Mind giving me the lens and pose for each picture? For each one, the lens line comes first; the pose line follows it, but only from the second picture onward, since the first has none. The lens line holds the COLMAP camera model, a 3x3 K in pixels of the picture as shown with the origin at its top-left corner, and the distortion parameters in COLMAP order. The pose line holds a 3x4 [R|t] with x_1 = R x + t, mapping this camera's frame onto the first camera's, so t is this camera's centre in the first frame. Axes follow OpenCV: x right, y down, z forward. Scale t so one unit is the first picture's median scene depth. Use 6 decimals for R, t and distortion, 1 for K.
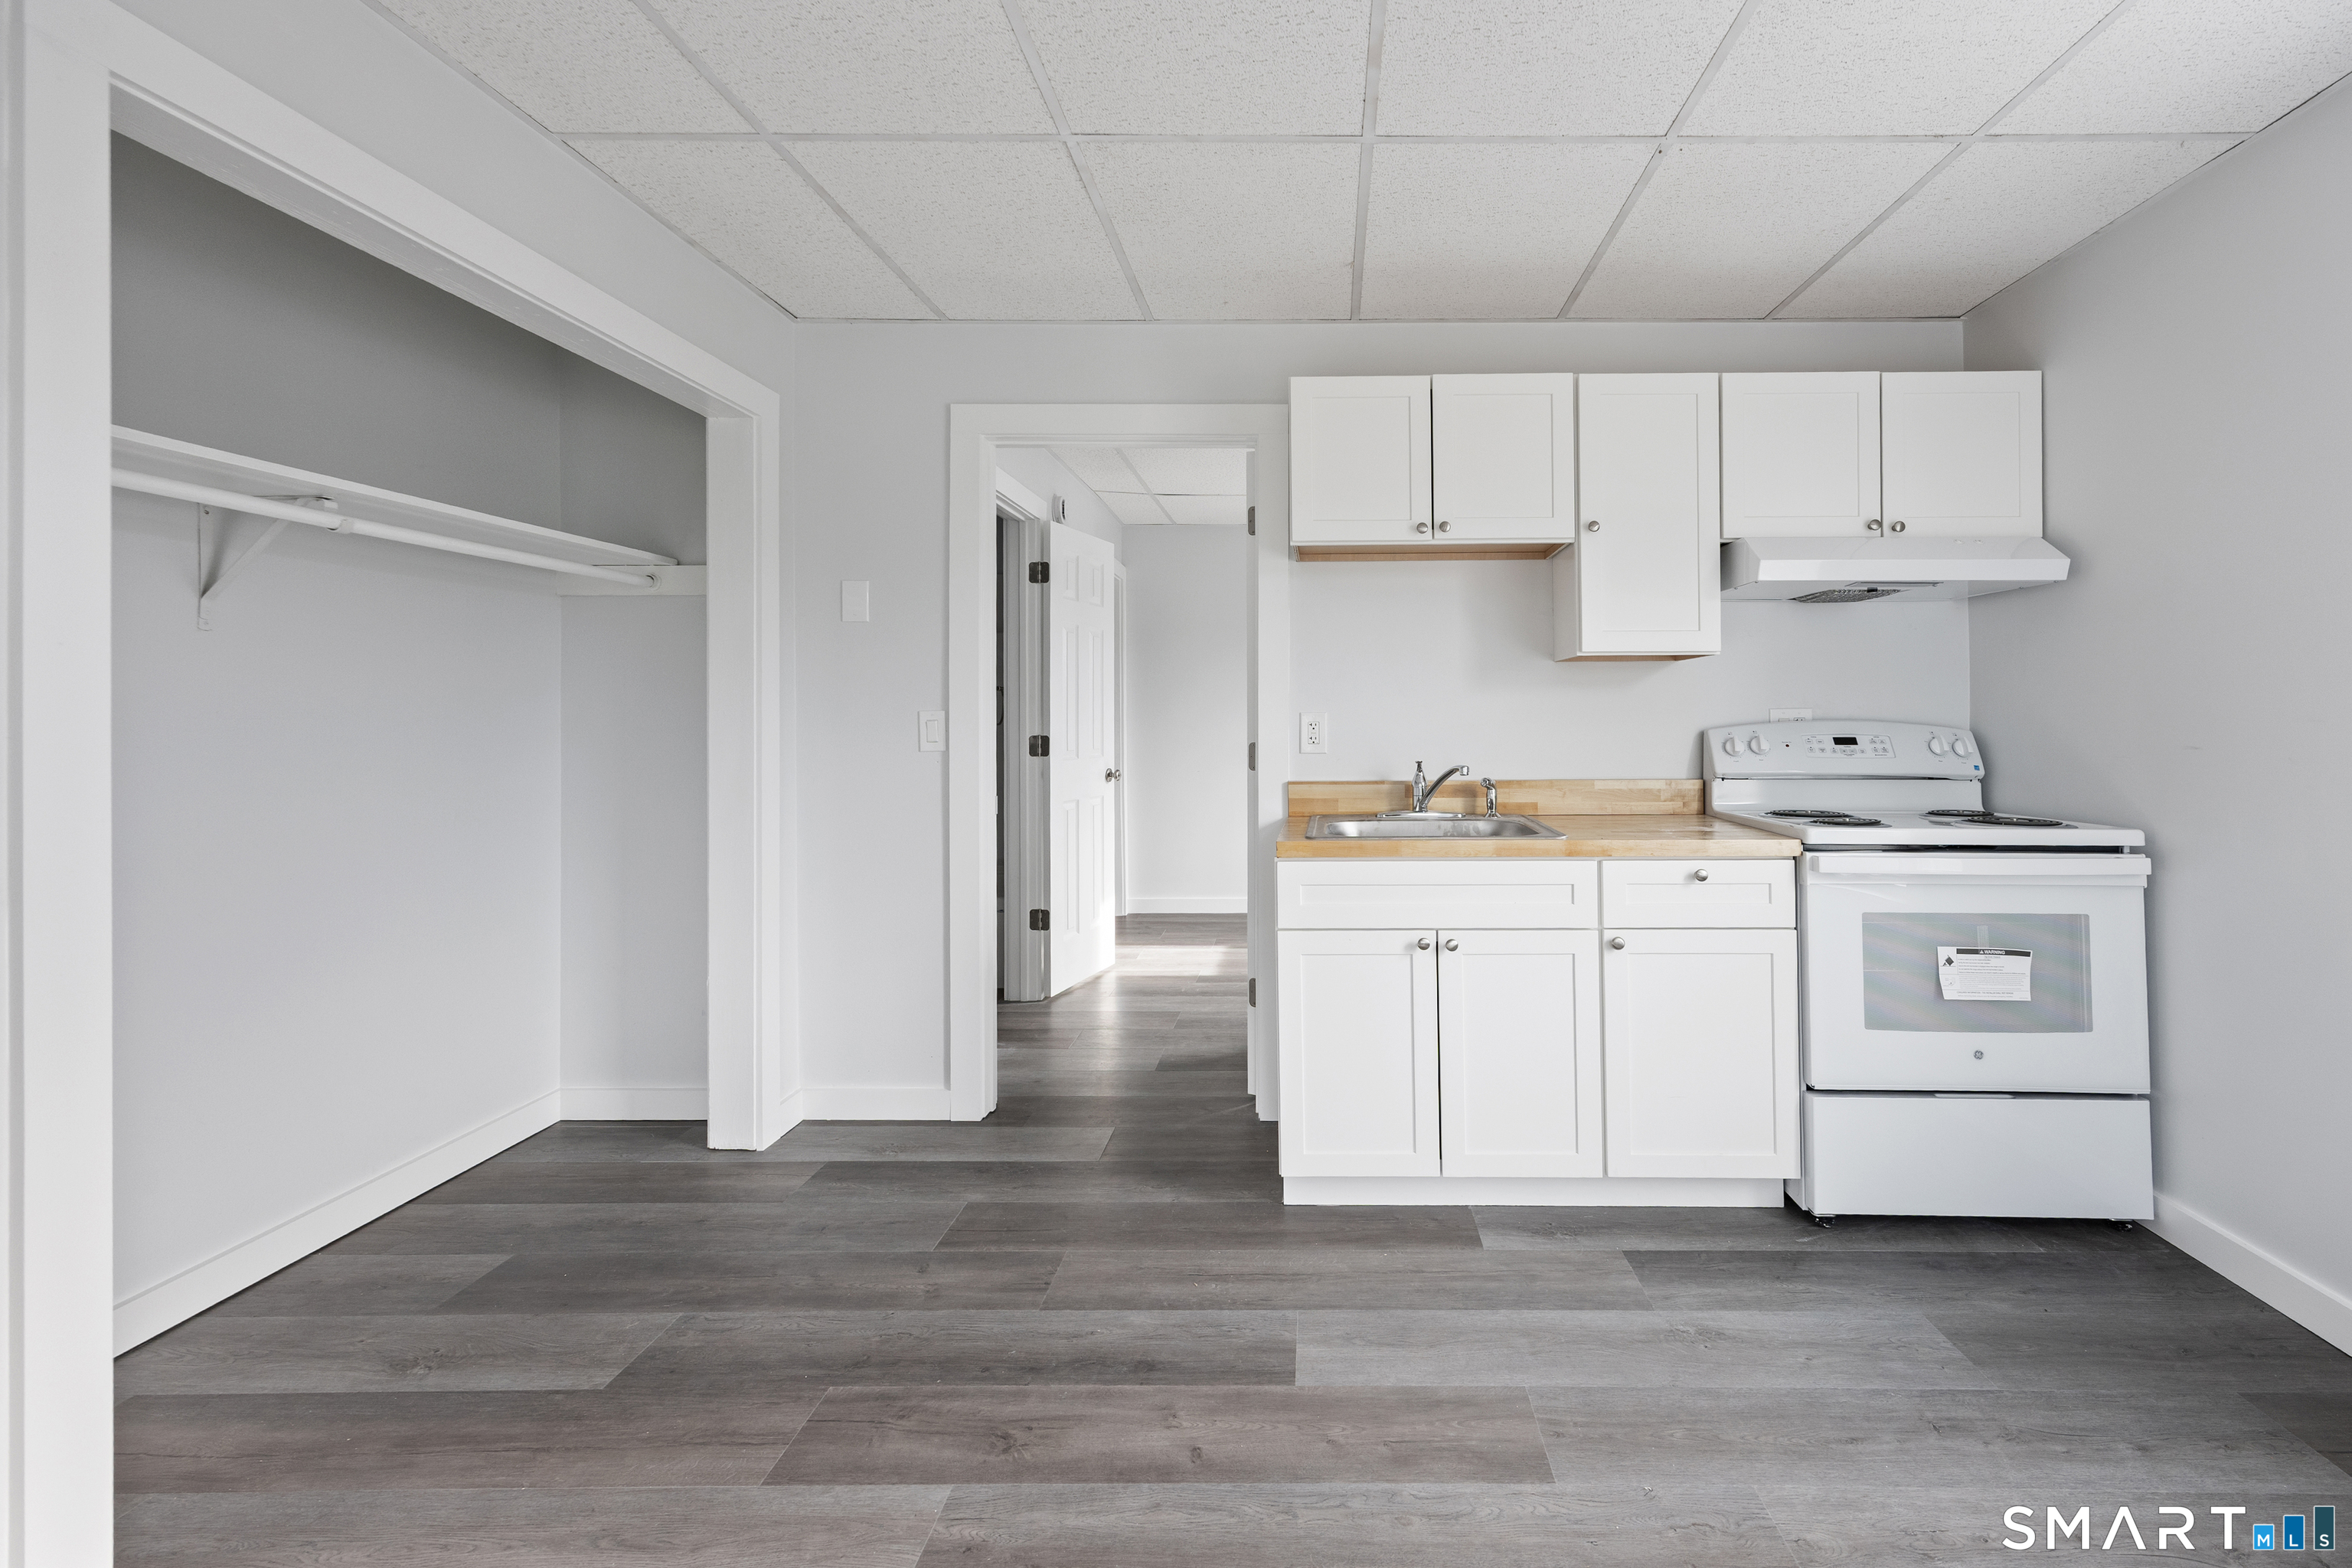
lens RADIAL K [[1013.0, 0, 1302.7], [0, 1013.0, 717.4], [0, 0, 1]] dist [0.004406, 0.000547]
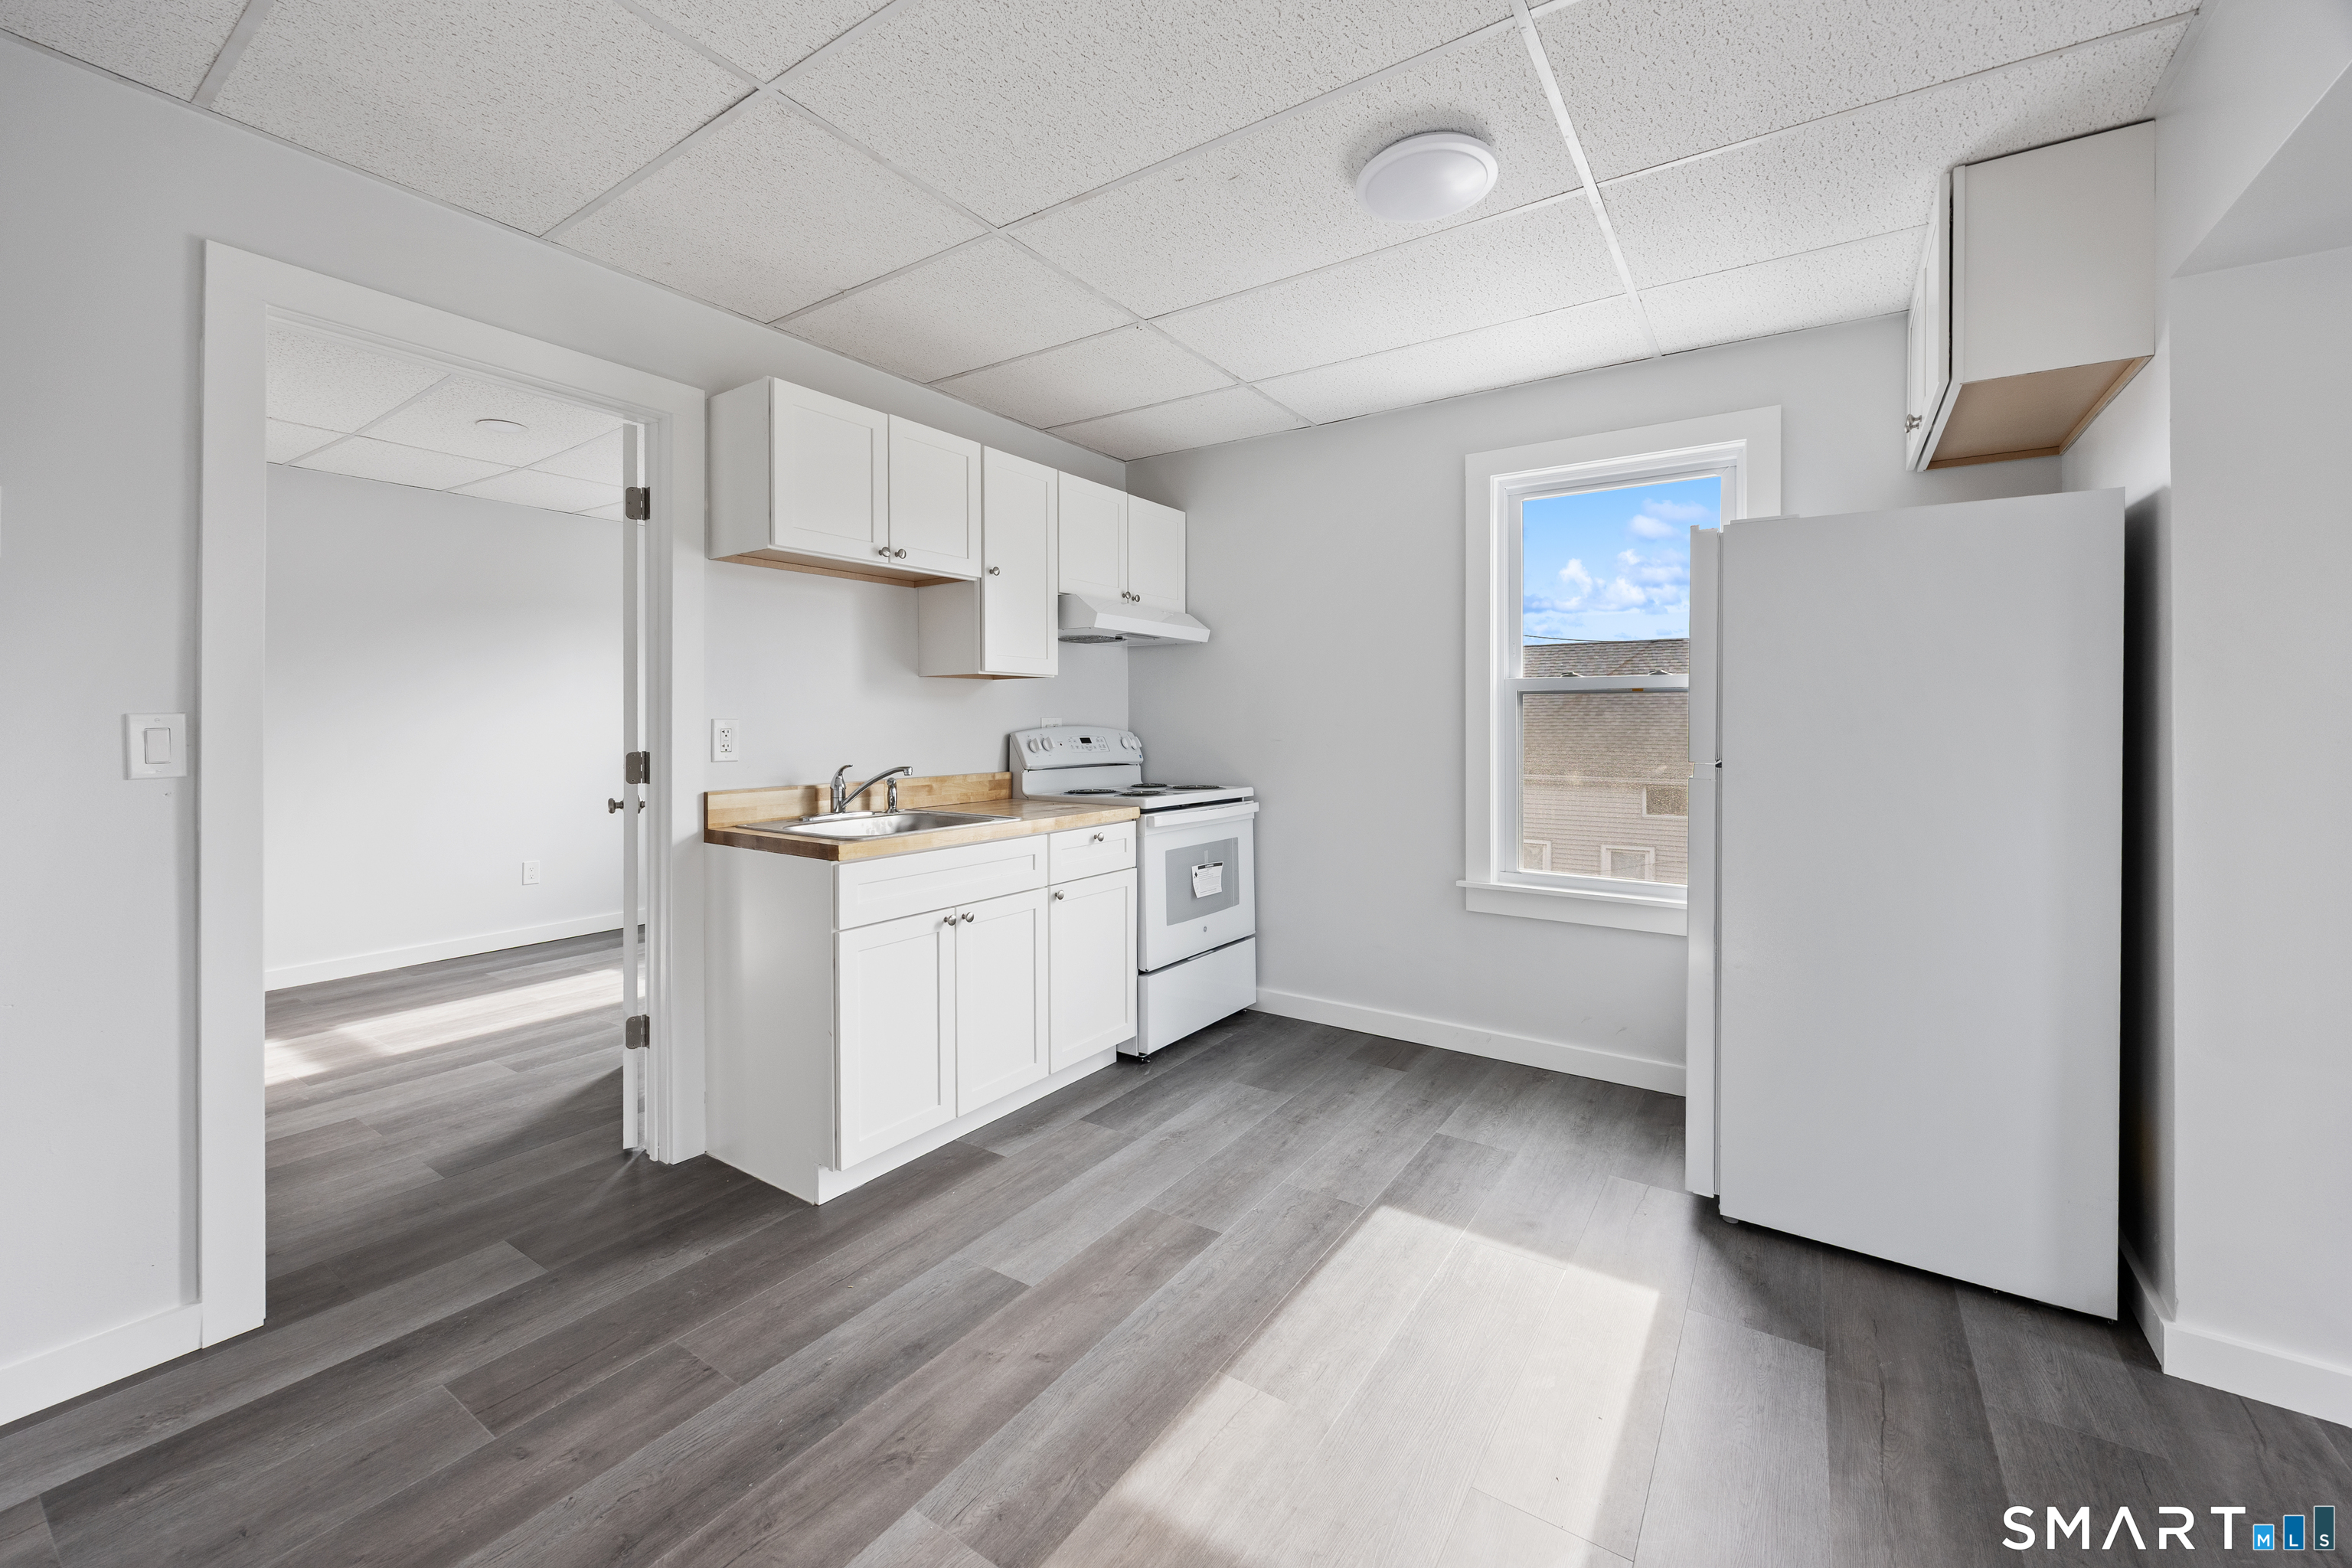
lens RADIAL K [[951.0, 0, 1176.7], [0, 951.0, 725.9], [0, 0, 1]] dist [0.000463, 0.000261]
pose [[0.551933, -0.002133, 0.833886, -0.662157], [-0.001887, 0.999991, 0.003806, -0.003154], [-0.833886, -0.003674, 0.551924, 0.192985]]
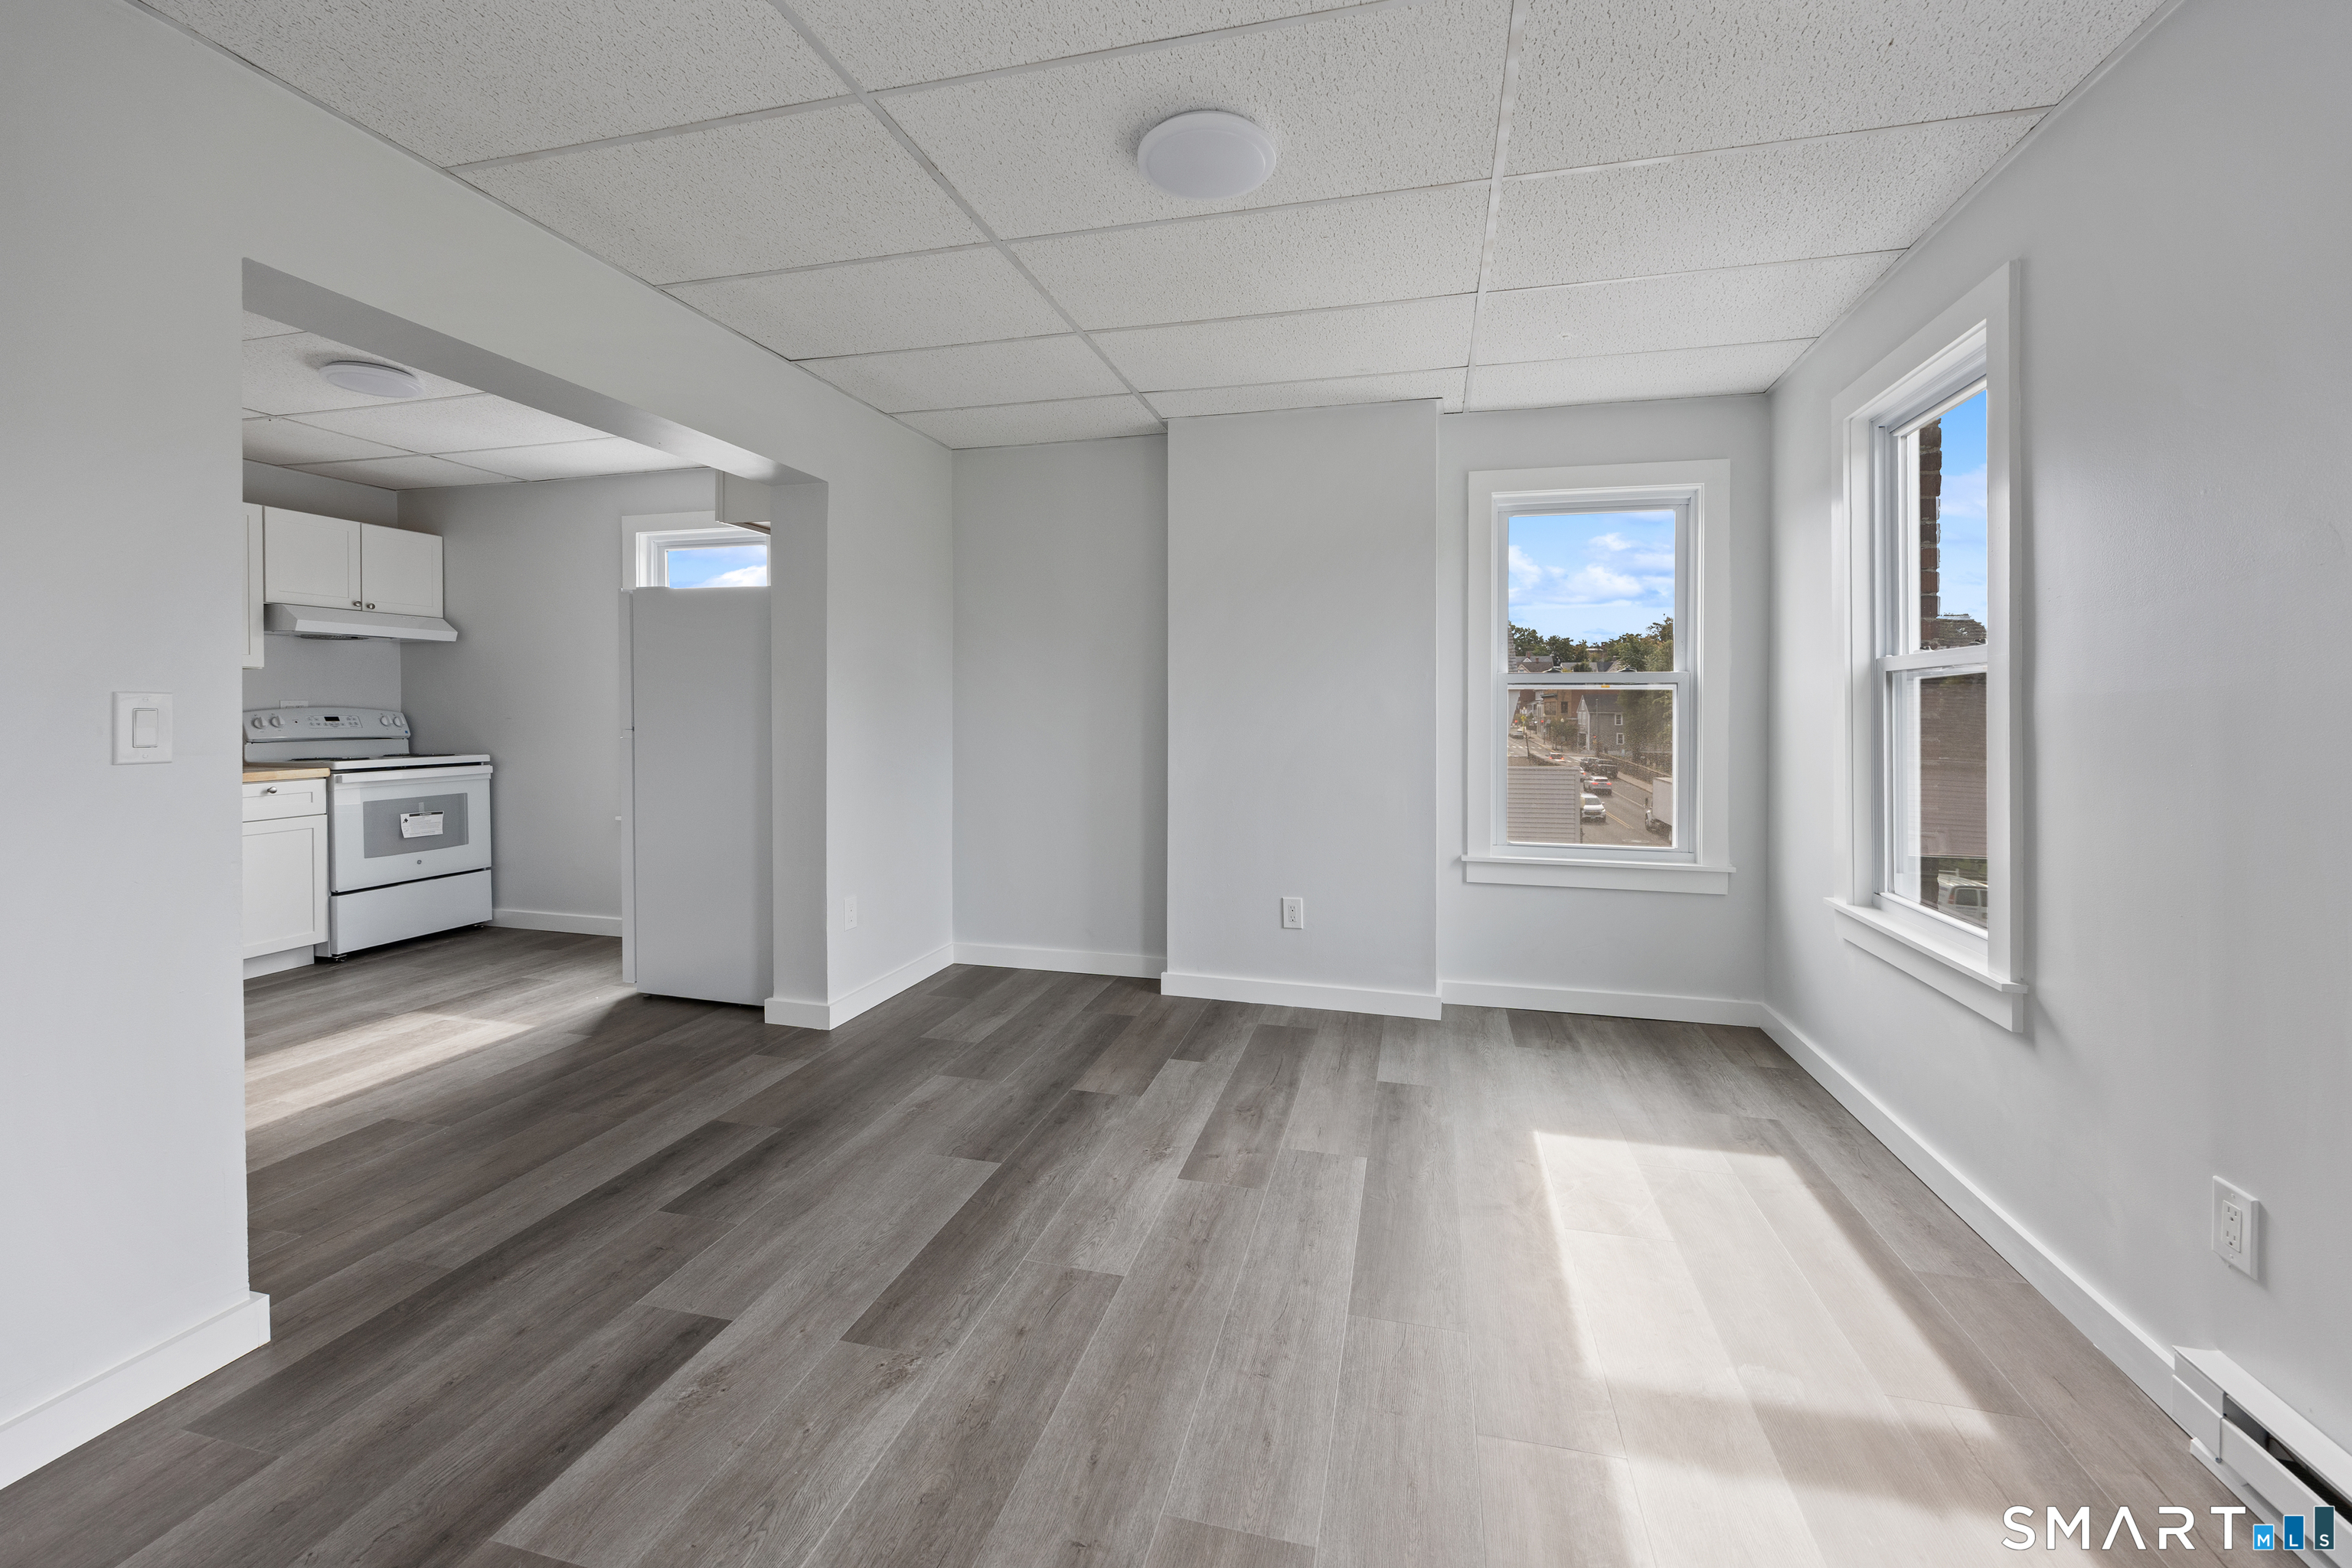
lens RADIAL K [[965.6, 0, 1180.9], [0, 965.6, 705.3], [0, 0, 1]] dist [-0.009265, 0.000100]
pose [[0.235632, 0.000021, 0.971842, -0.958816], [-0.001769, 0.999998, 0.000408, -0.004638], [-0.971841, -0.001816, 0.235631, -1.079756]]
